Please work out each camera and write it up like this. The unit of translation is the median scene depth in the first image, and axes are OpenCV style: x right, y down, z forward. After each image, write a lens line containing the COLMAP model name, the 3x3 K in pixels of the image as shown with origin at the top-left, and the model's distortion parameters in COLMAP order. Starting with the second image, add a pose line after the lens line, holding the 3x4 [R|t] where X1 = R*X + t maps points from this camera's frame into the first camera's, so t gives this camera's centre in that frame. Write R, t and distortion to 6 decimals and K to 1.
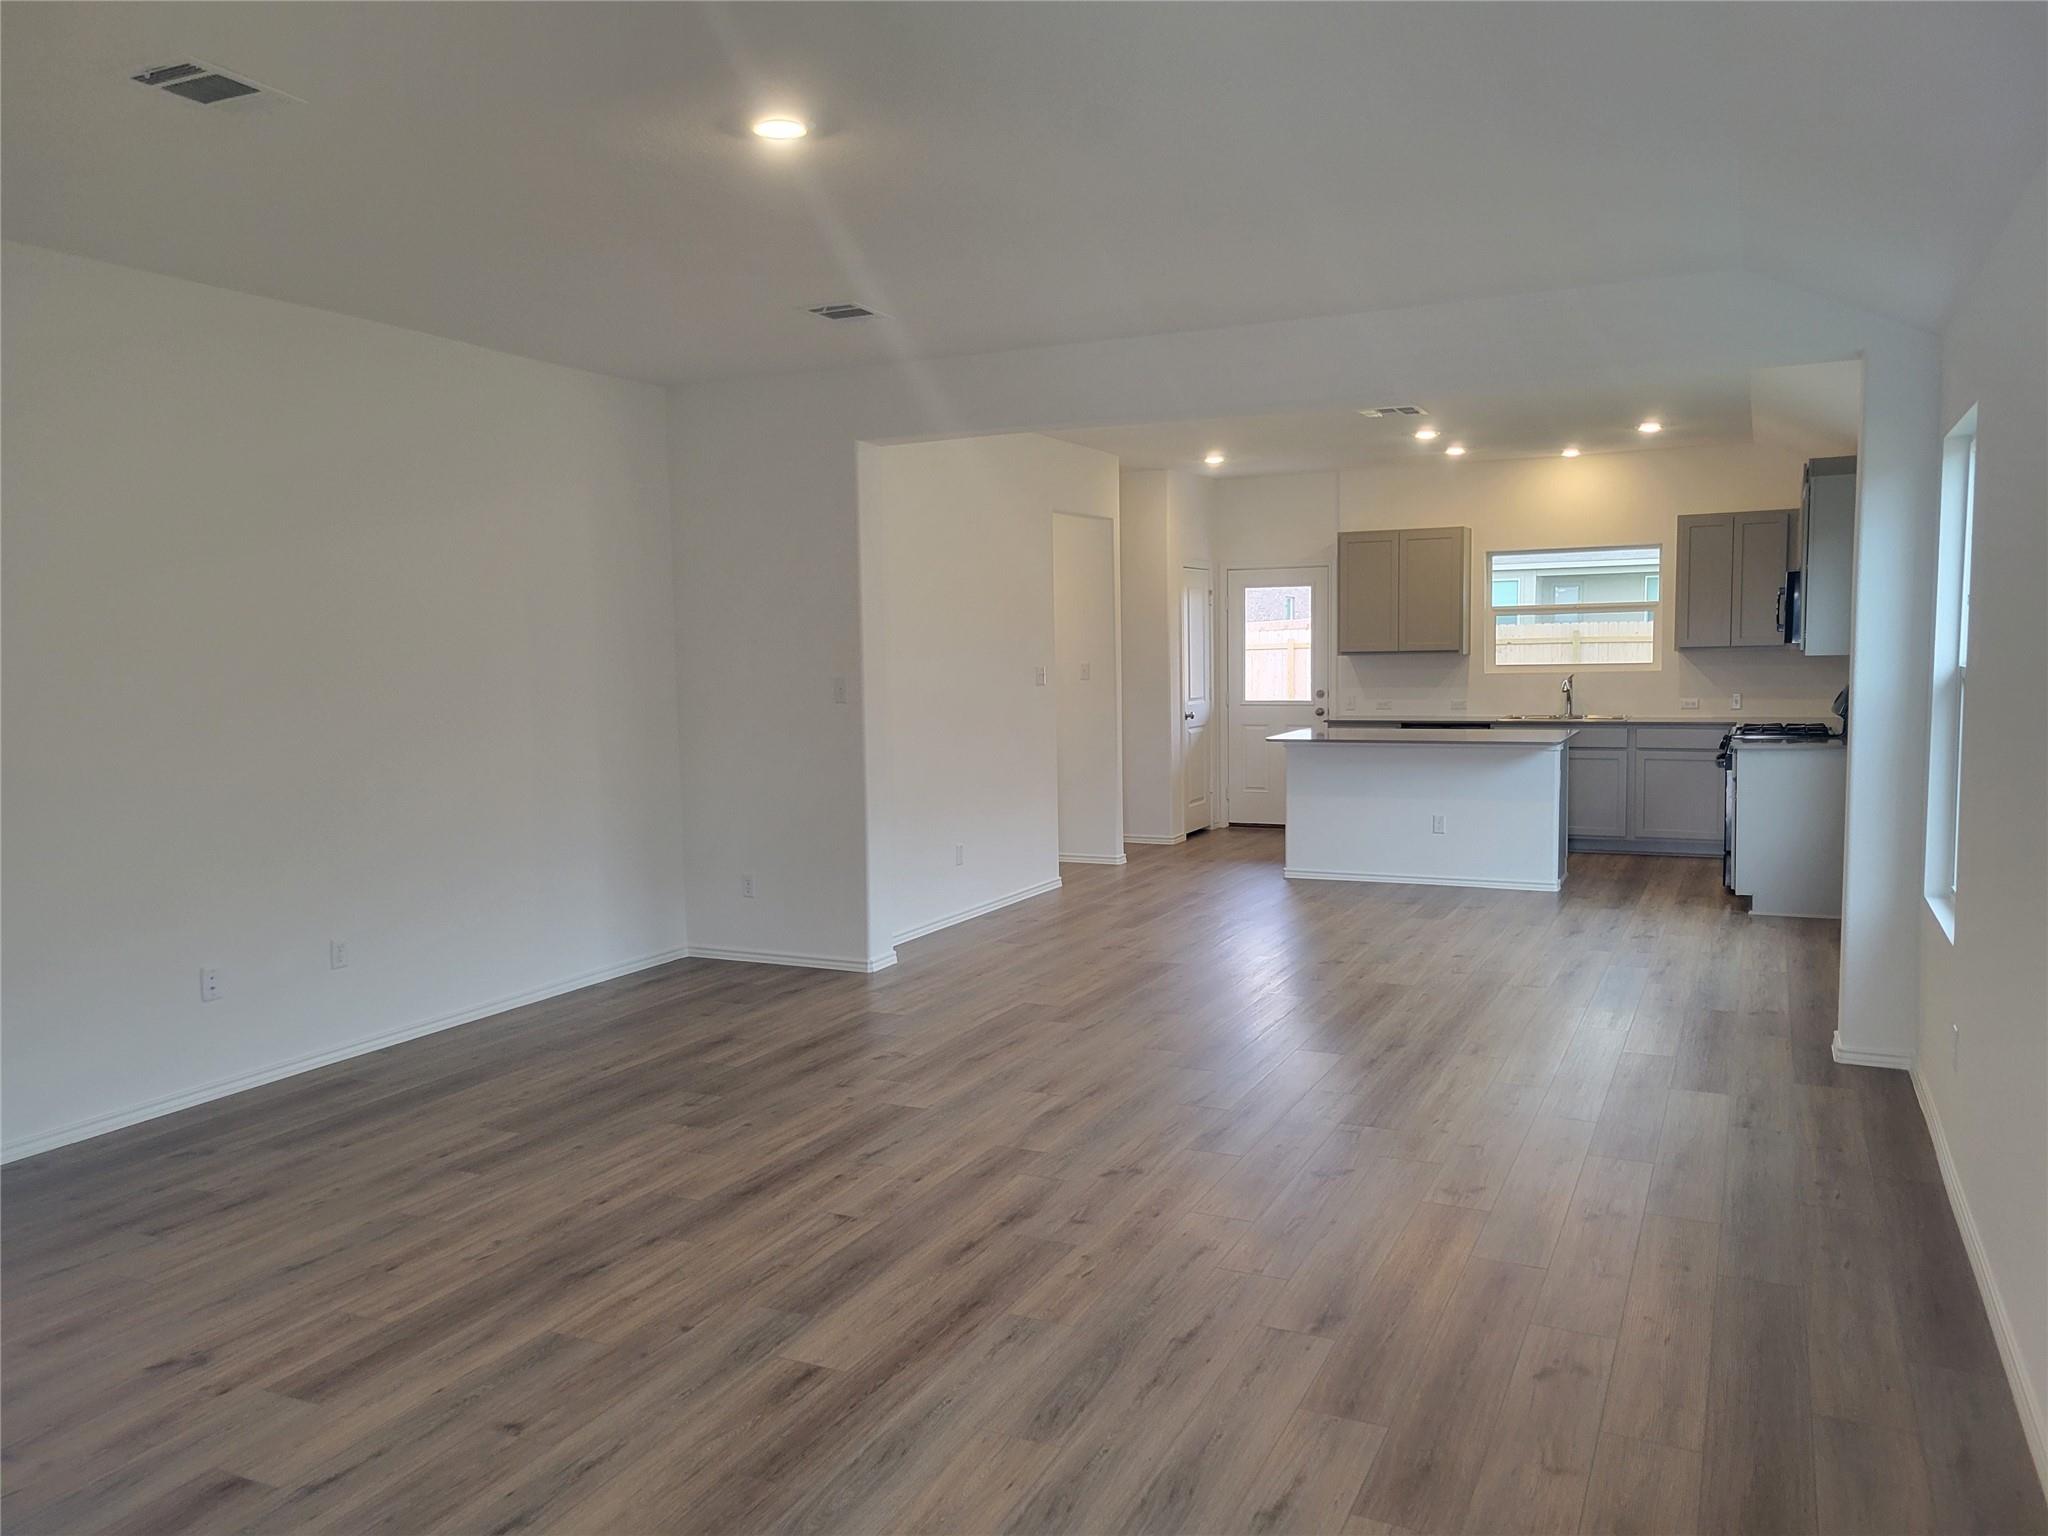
lens RADIAL K [[1529.9, 0, 1024.5], [0, 1529.9, 784.6], [0, 0, 1]] dist [0.049580, -0.031034]
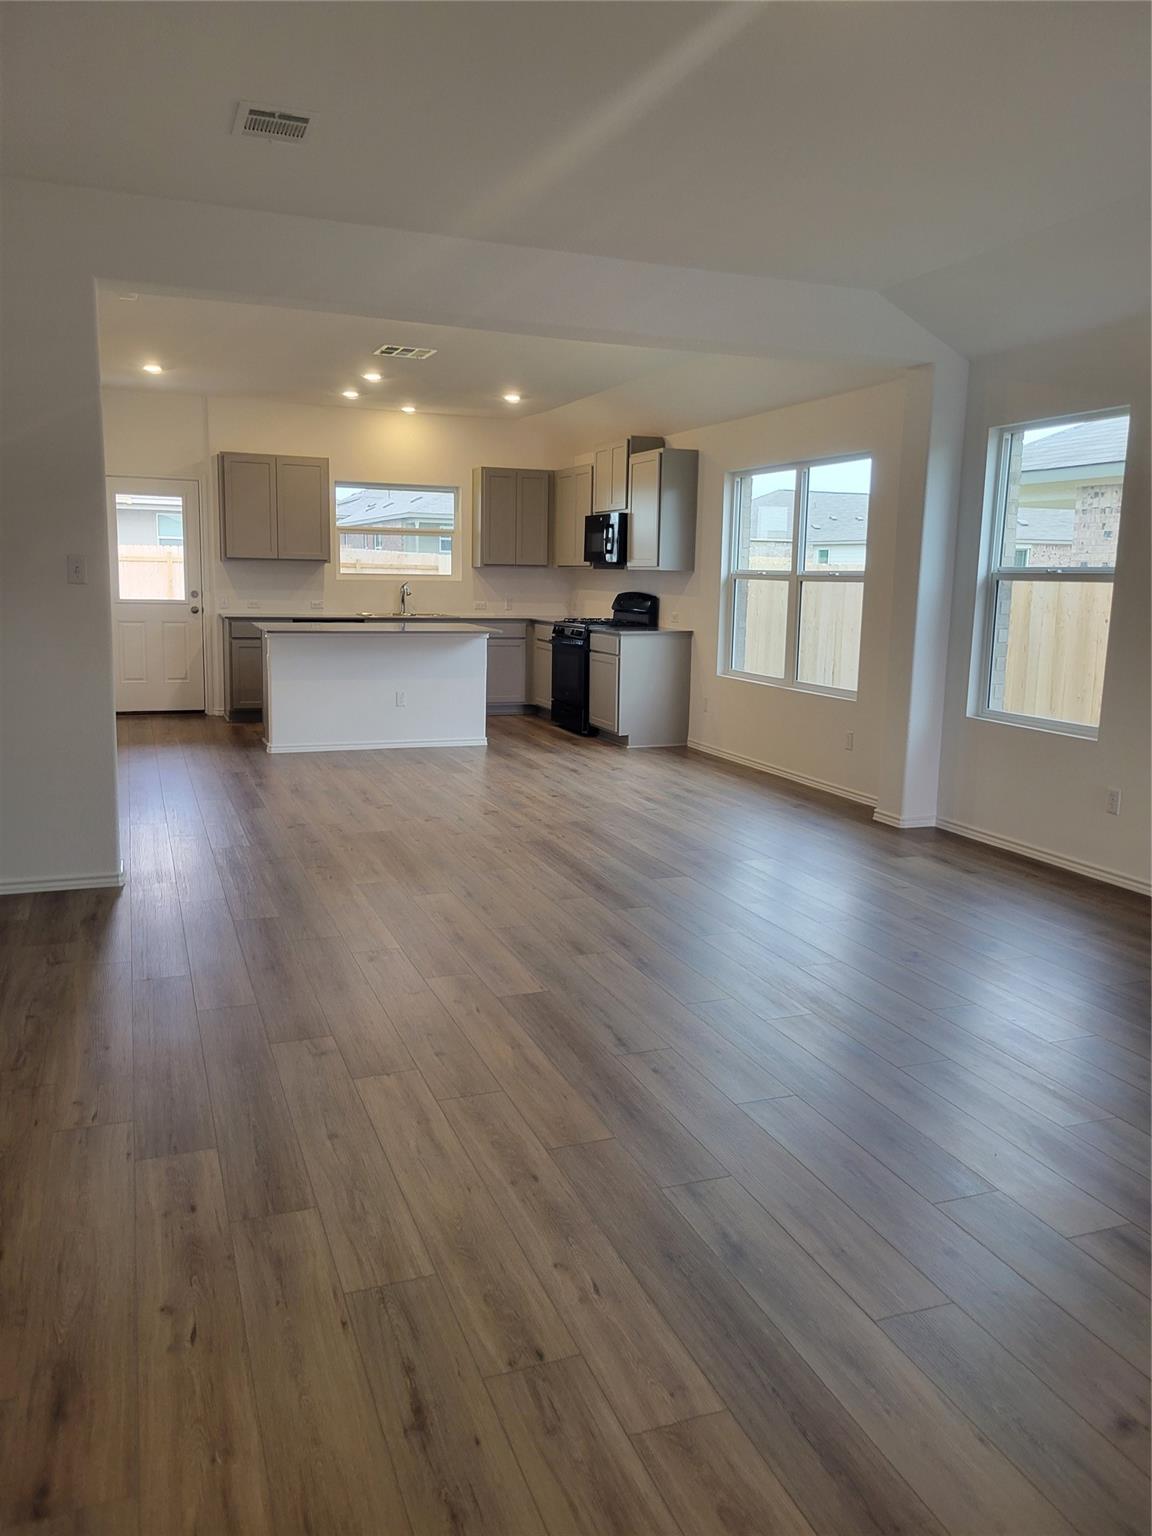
lens RADIAL K [[1147.4, 0, 580.4], [0, 1147.4, 745.0], [0, 0, 1]] dist [0.049580, -0.031034]
pose [[0.683694, -0.077458, 0.725646, -0.383005], [0.035085, 0.996690, 0.073335, -0.000422], [-0.728925, -0.024679, 0.684149, 0.320200]]
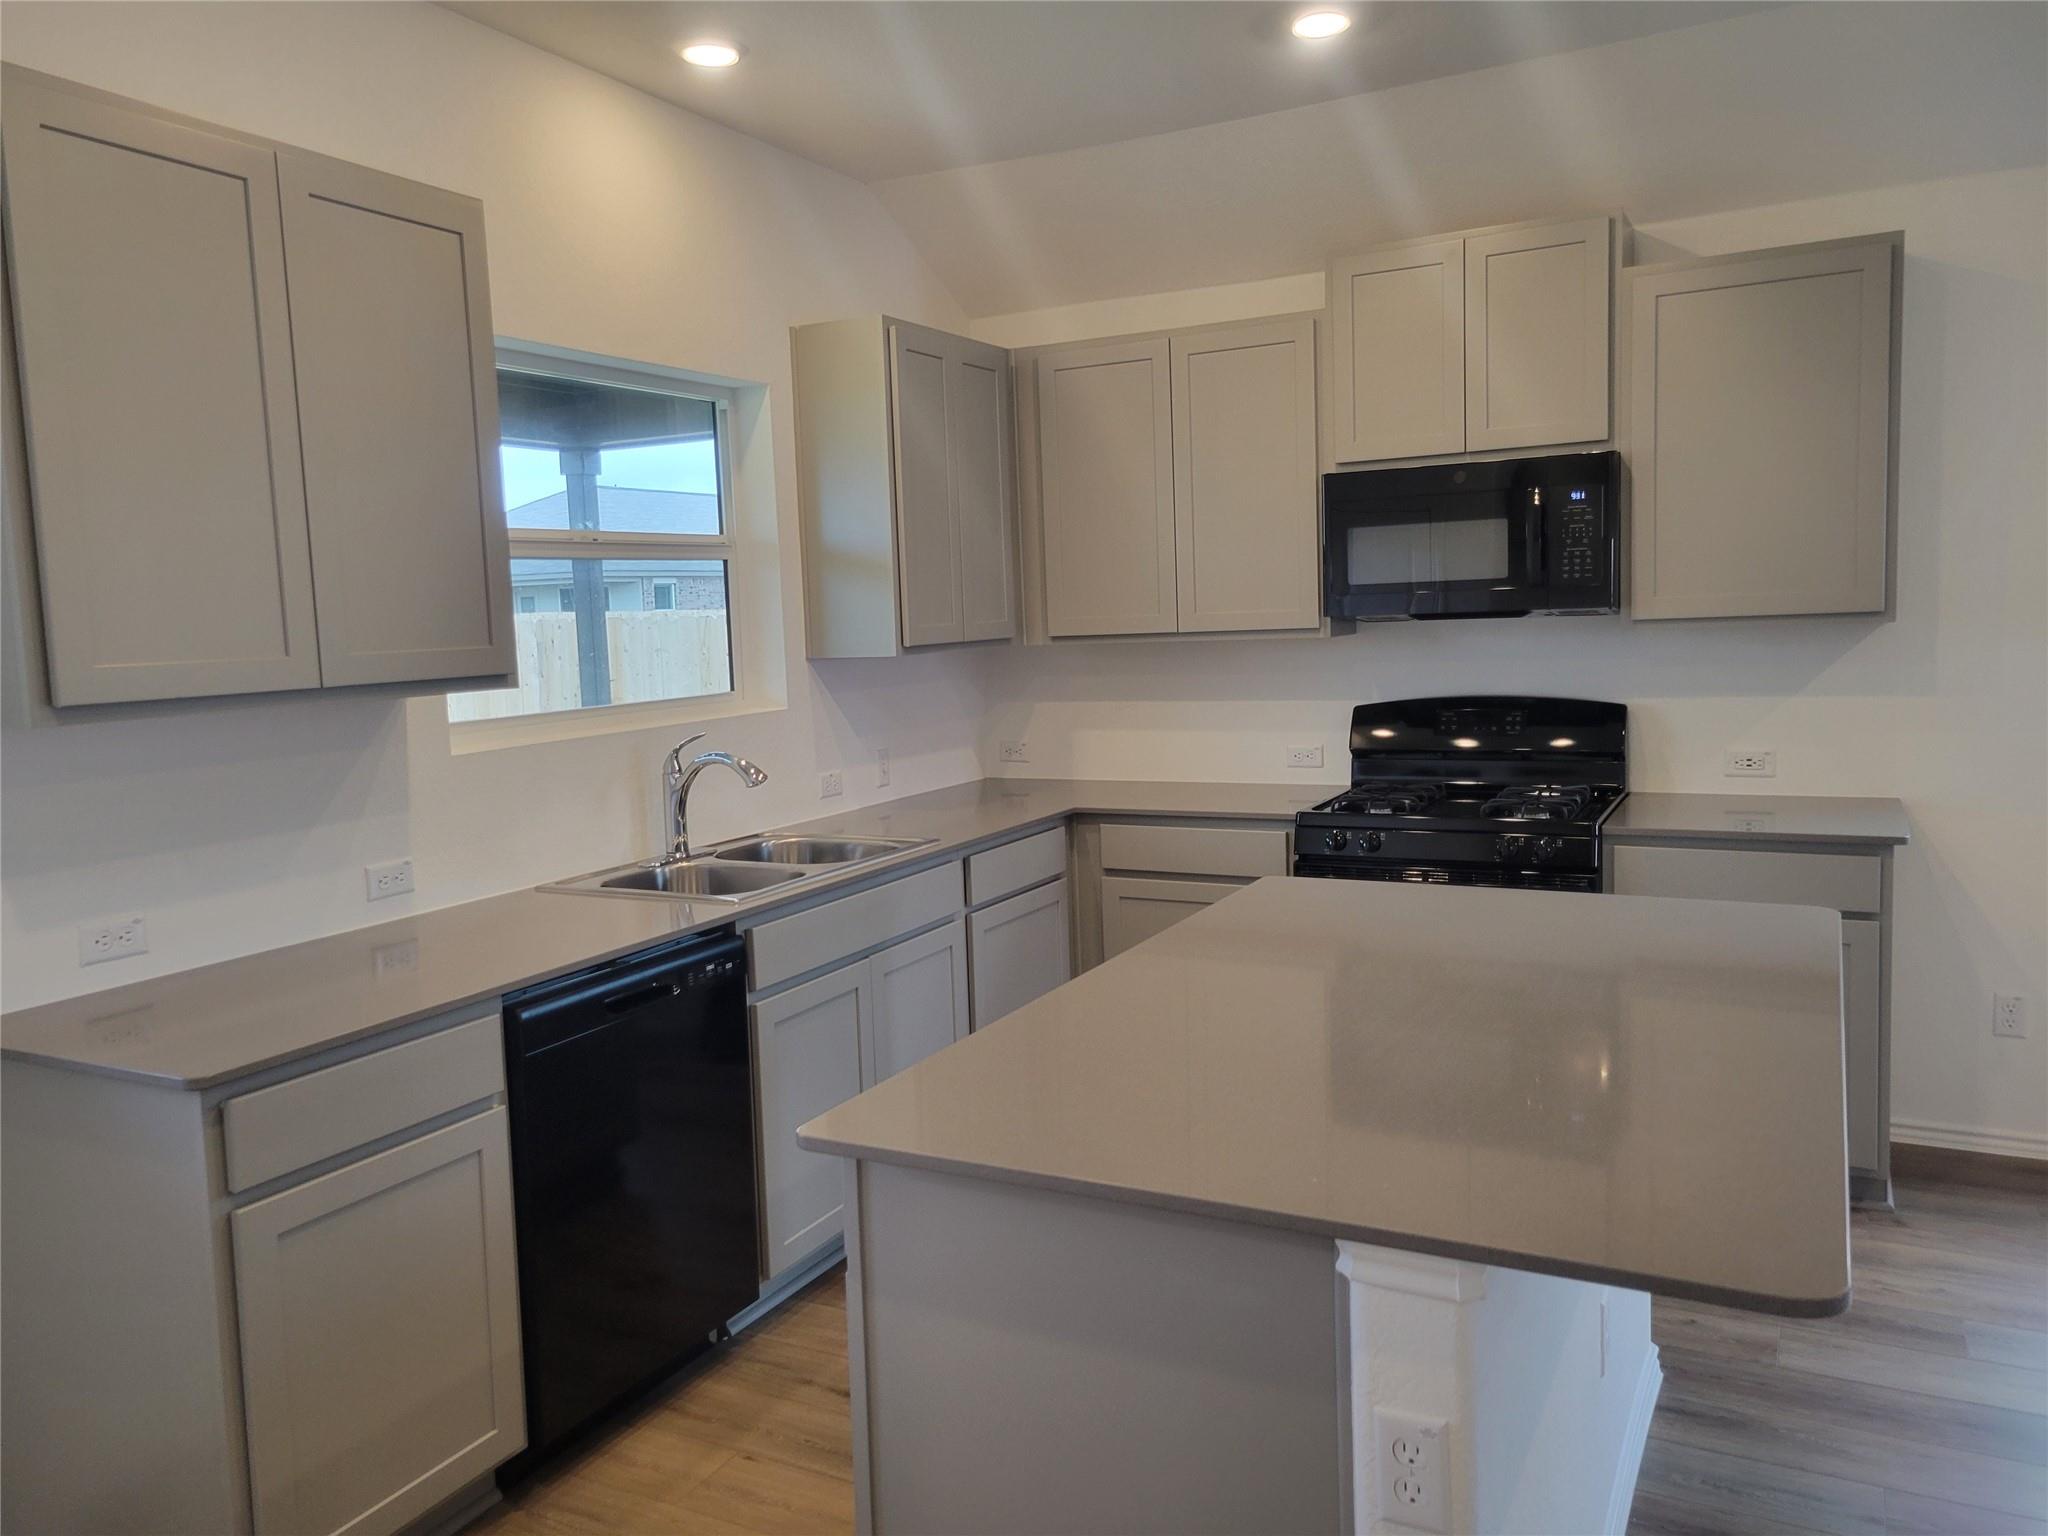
lens RADIAL K [[1529.9, 0, 1009.1], [0, 1529.9, 766.0], [0, 0, 1]] dist [0.049580, -0.031034]
pose [[0.048172, -0.085610, 0.995163, 0.030859], [0.129993, 0.988384, 0.078735, -0.120079], [-0.990344, 0.125571, 0.058741, 1.327296]]
